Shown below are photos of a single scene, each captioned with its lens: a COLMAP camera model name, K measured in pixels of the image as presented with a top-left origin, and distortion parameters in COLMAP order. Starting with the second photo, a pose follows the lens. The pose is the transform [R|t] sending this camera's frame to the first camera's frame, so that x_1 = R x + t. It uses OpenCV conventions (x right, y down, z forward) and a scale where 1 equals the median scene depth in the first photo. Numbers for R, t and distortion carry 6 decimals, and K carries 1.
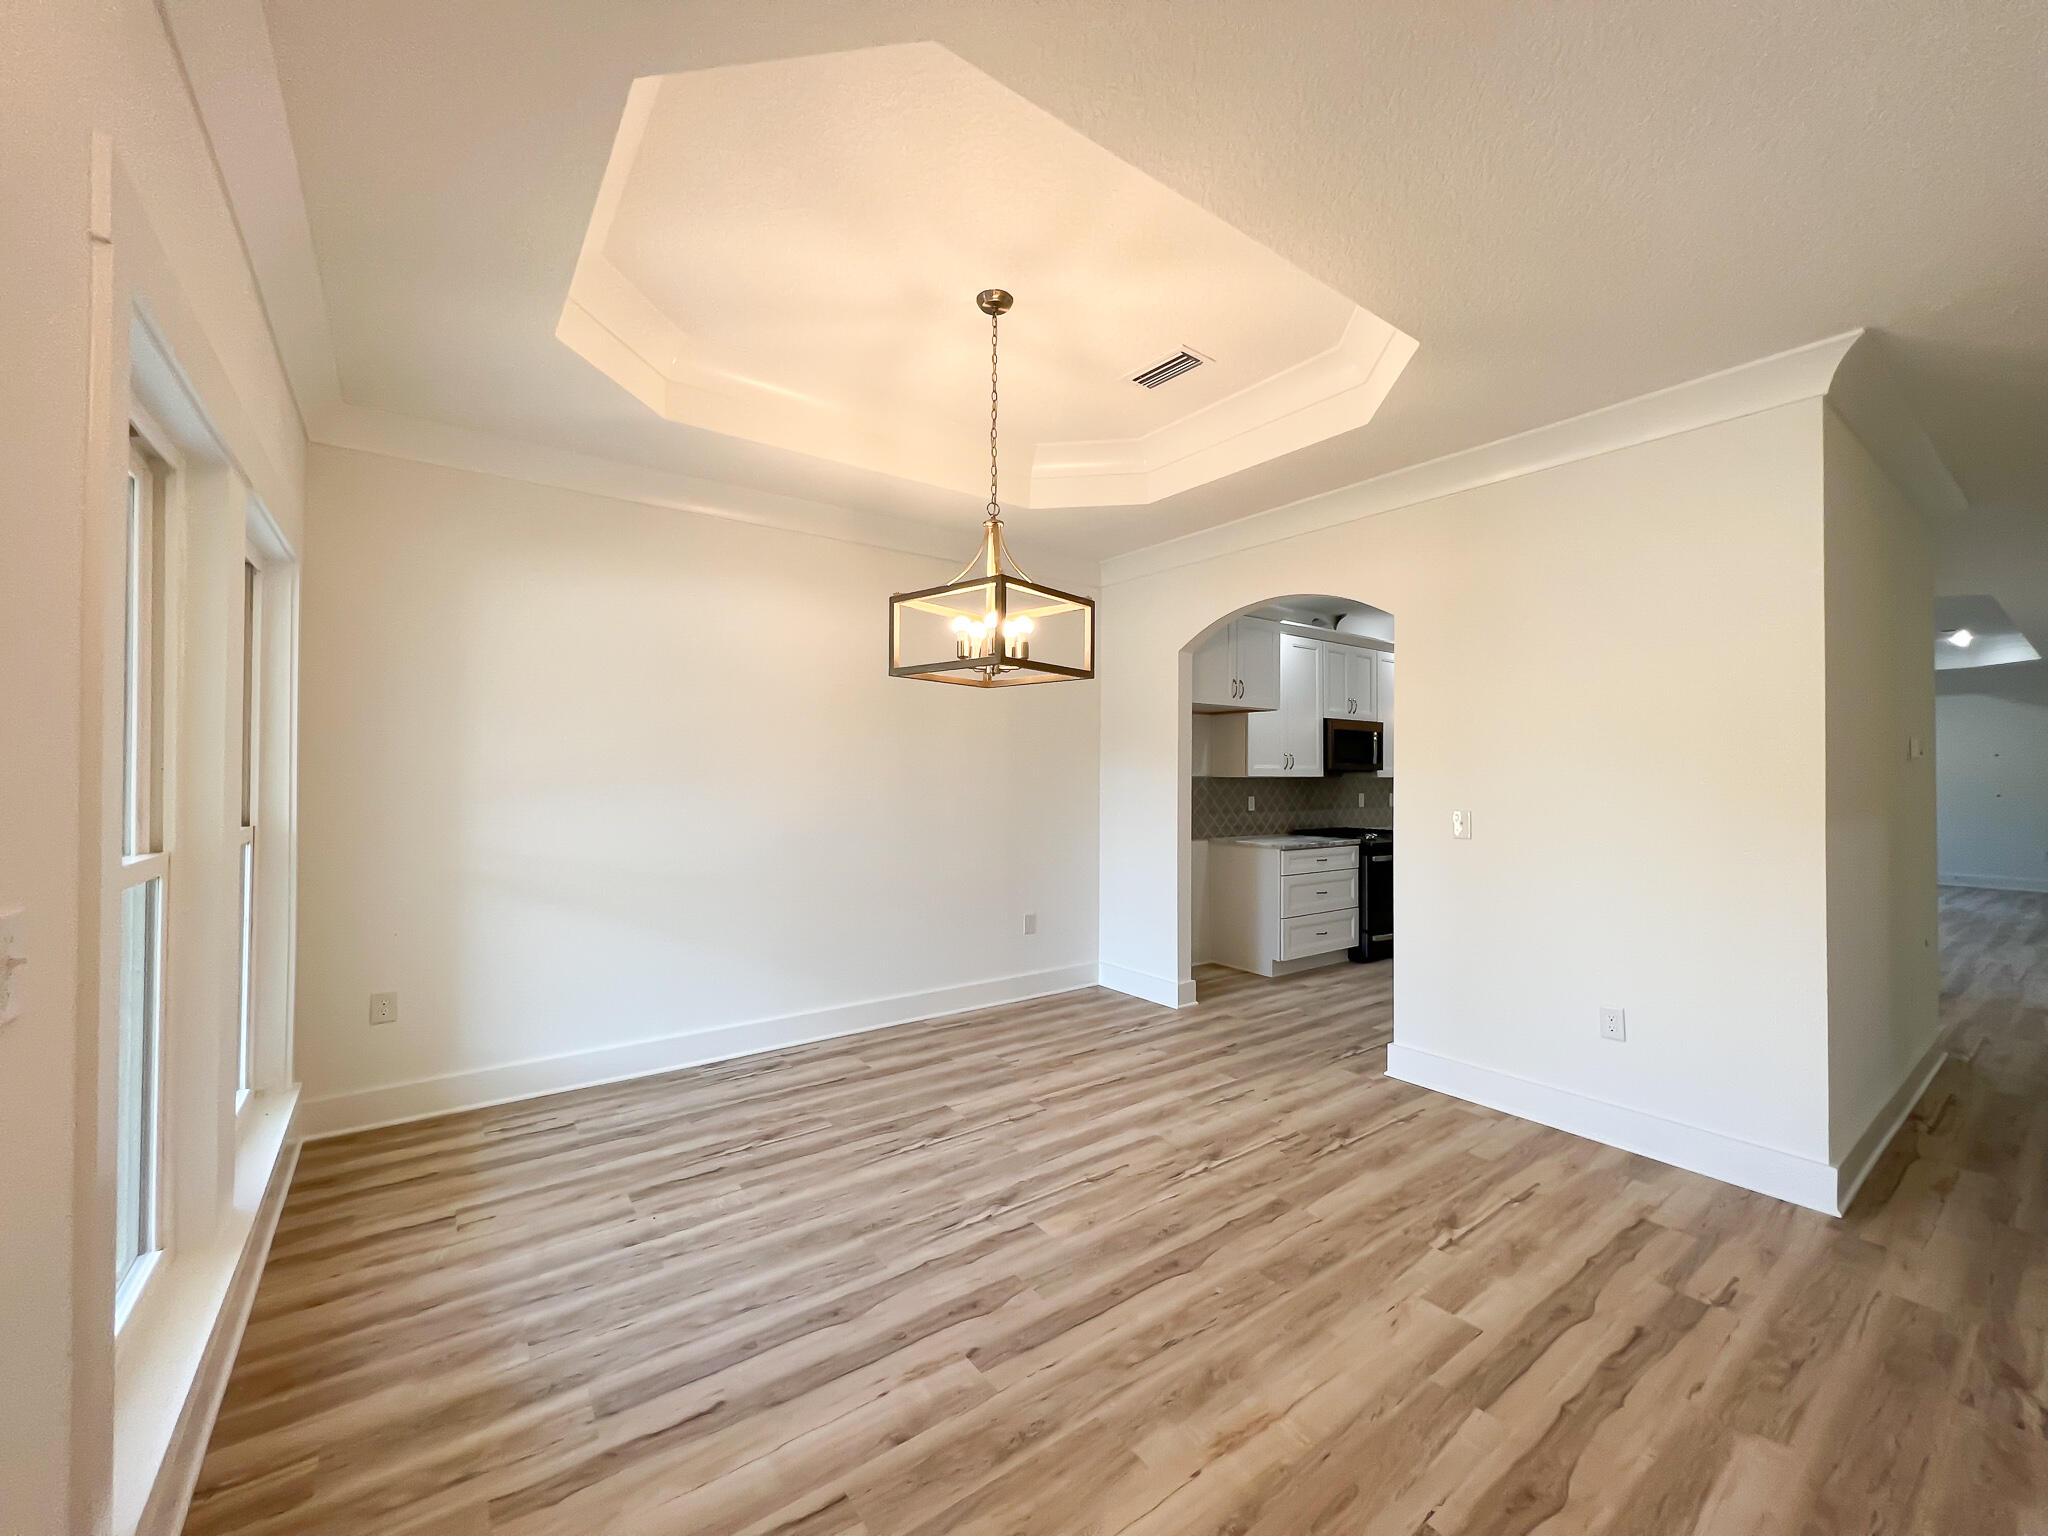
lens RADIAL K [[818.4, 0, 1026.2], [0, 818.4, 768.7], [0, 0, 1]] dist [-0.002115, -0.001144]
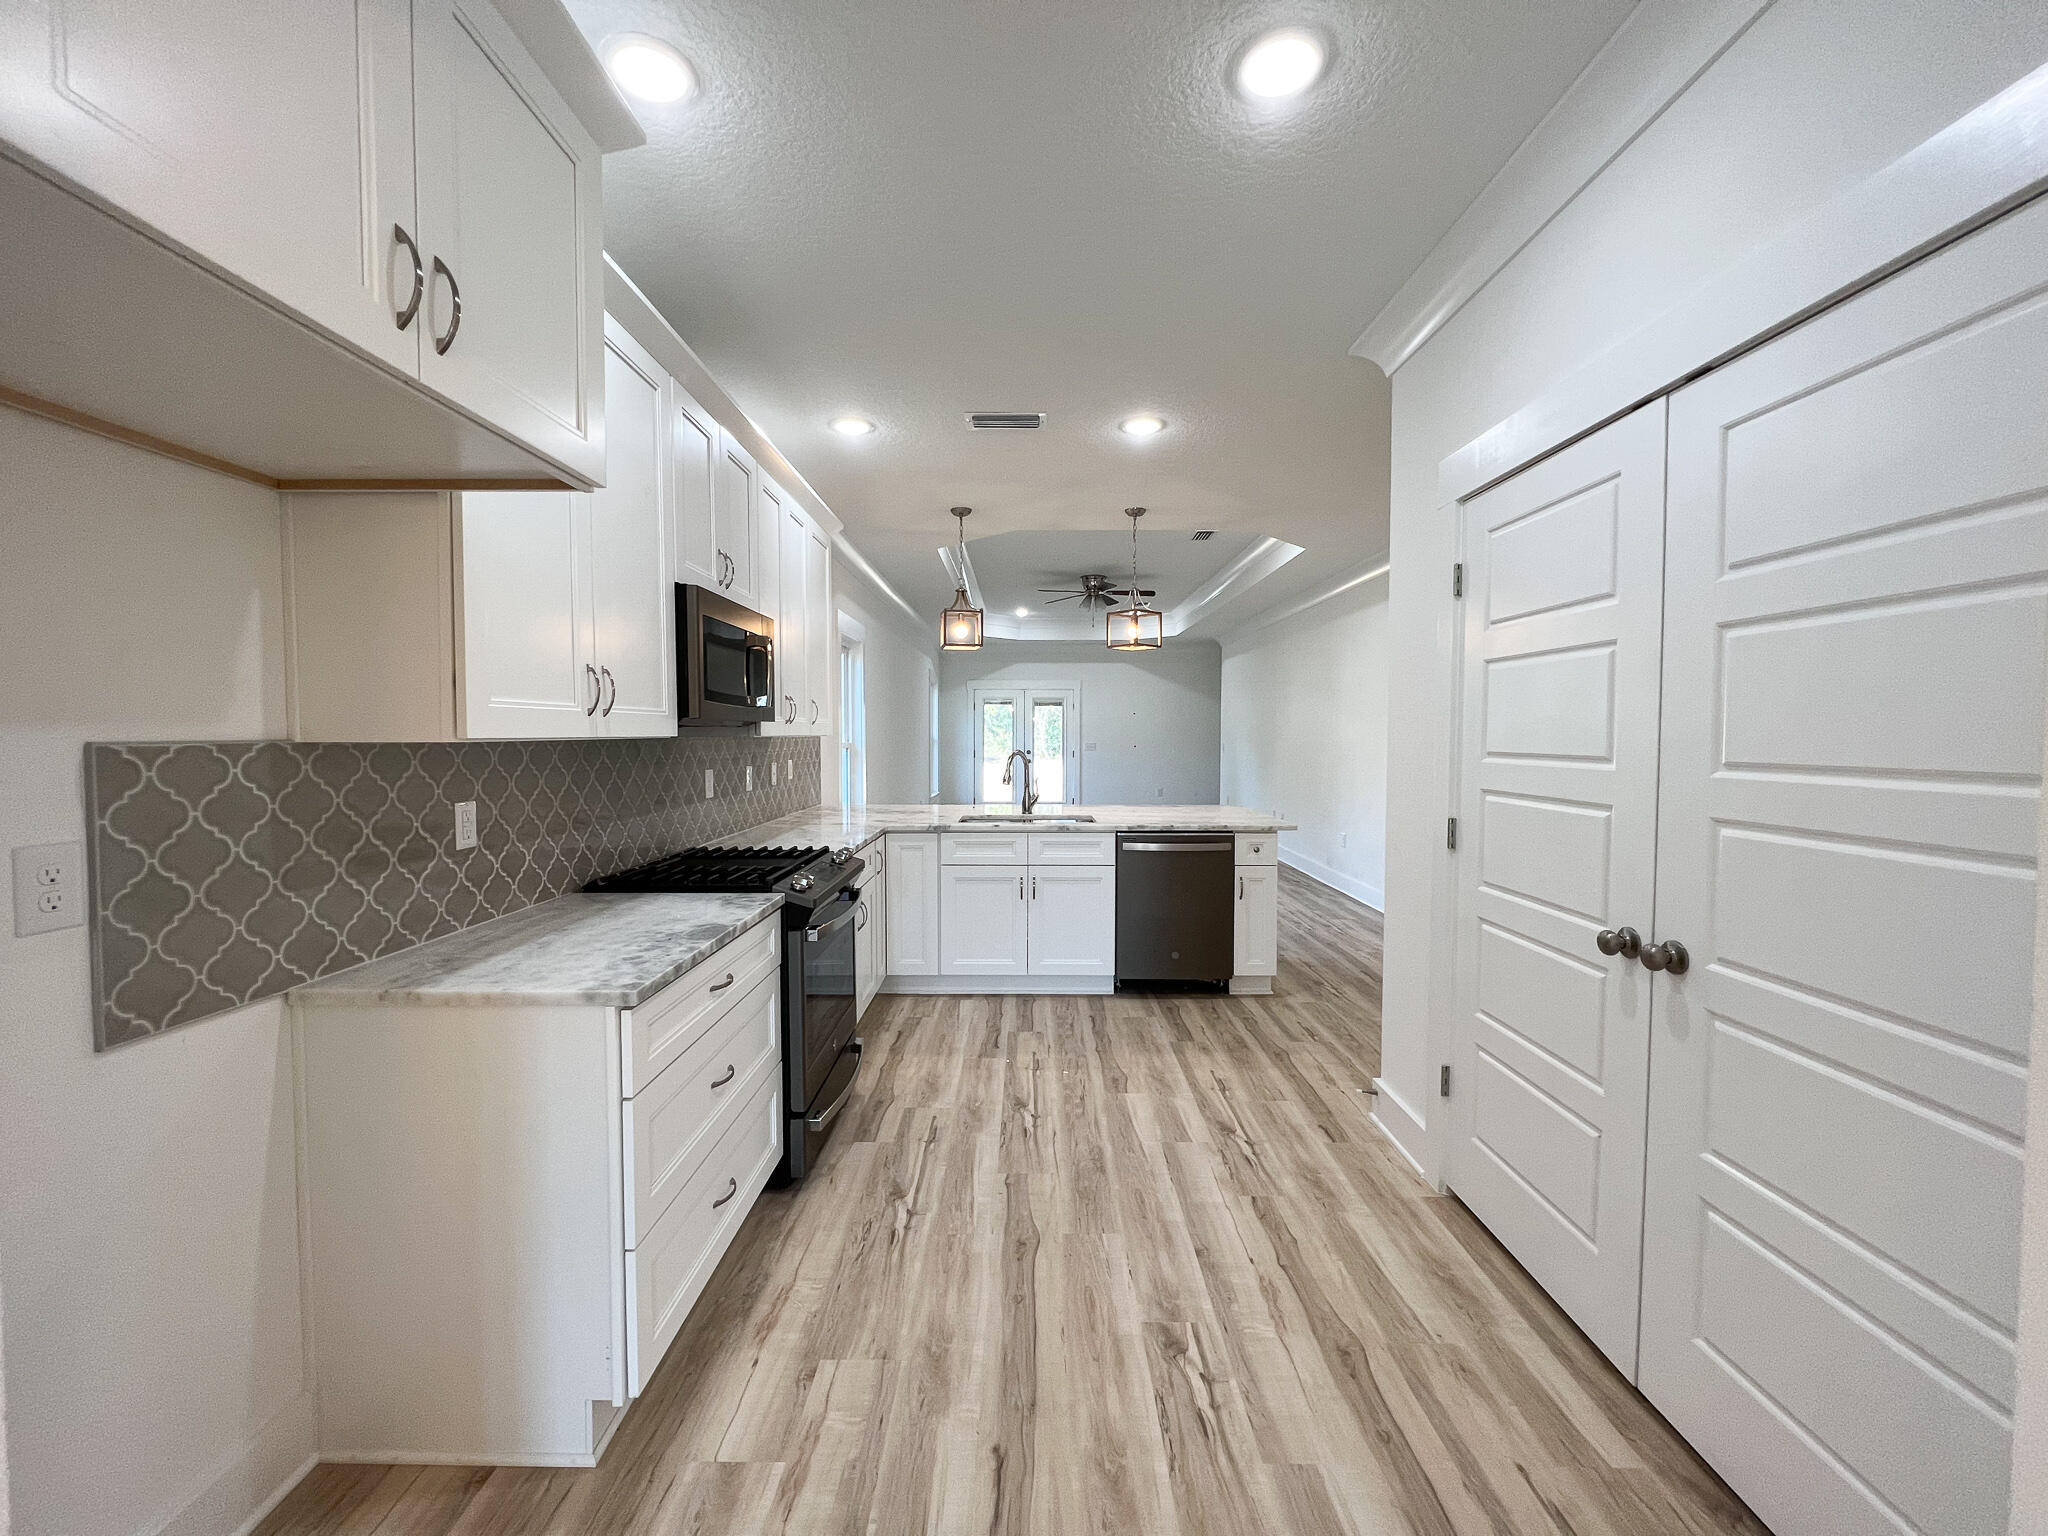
lens RADIAL K [[818.4, 0, 1020.5], [0, 818.4, 762.7], [0, 0, 1]] dist [-0.002115, -0.001144]
pose [[0.604486, -0.033837, 0.795897, 0.154205], [-0.002900, 0.998997, 0.044674, 0.004390], [-0.796611, -0.029313, 0.603781, 0.636655]]
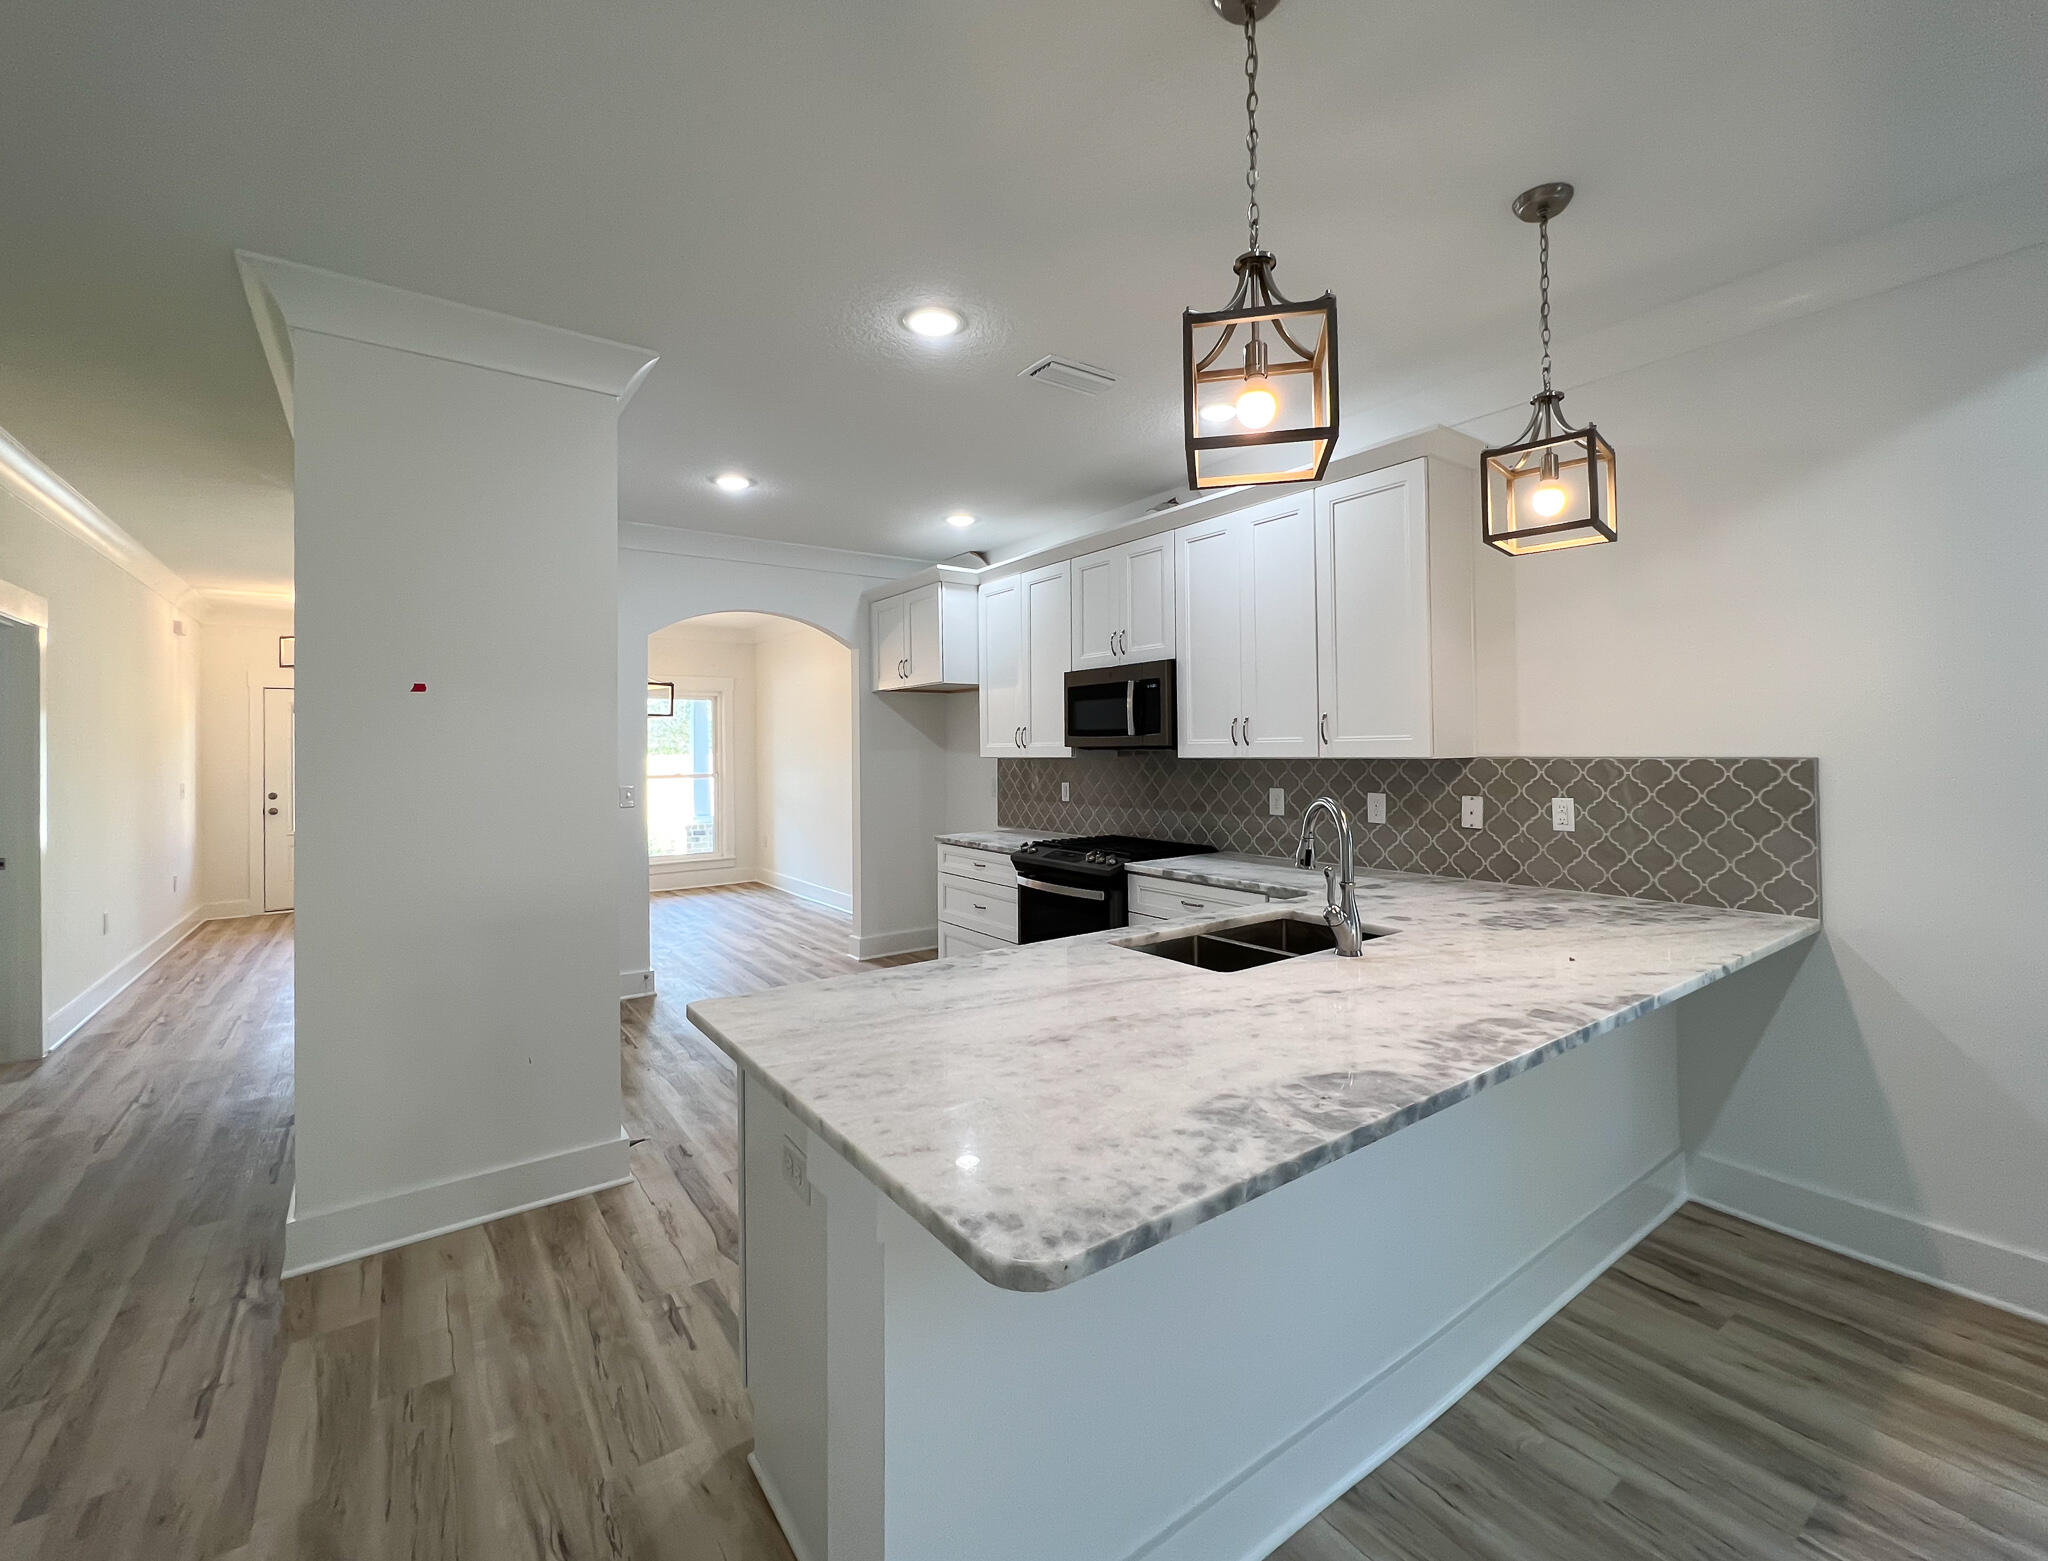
lens RADIAL K [[884.0, 0, 1044.6], [0, 884.0, 742.9], [0, 0, 1]] dist [-0.000485, 0.000997]
pose [[-0.001837, -0.011342, -0.999934, 1.094453], [0.019261, 0.999750, -0.011375, 0.005758], [0.999813, -0.019280, -0.001618, 0.971369]]
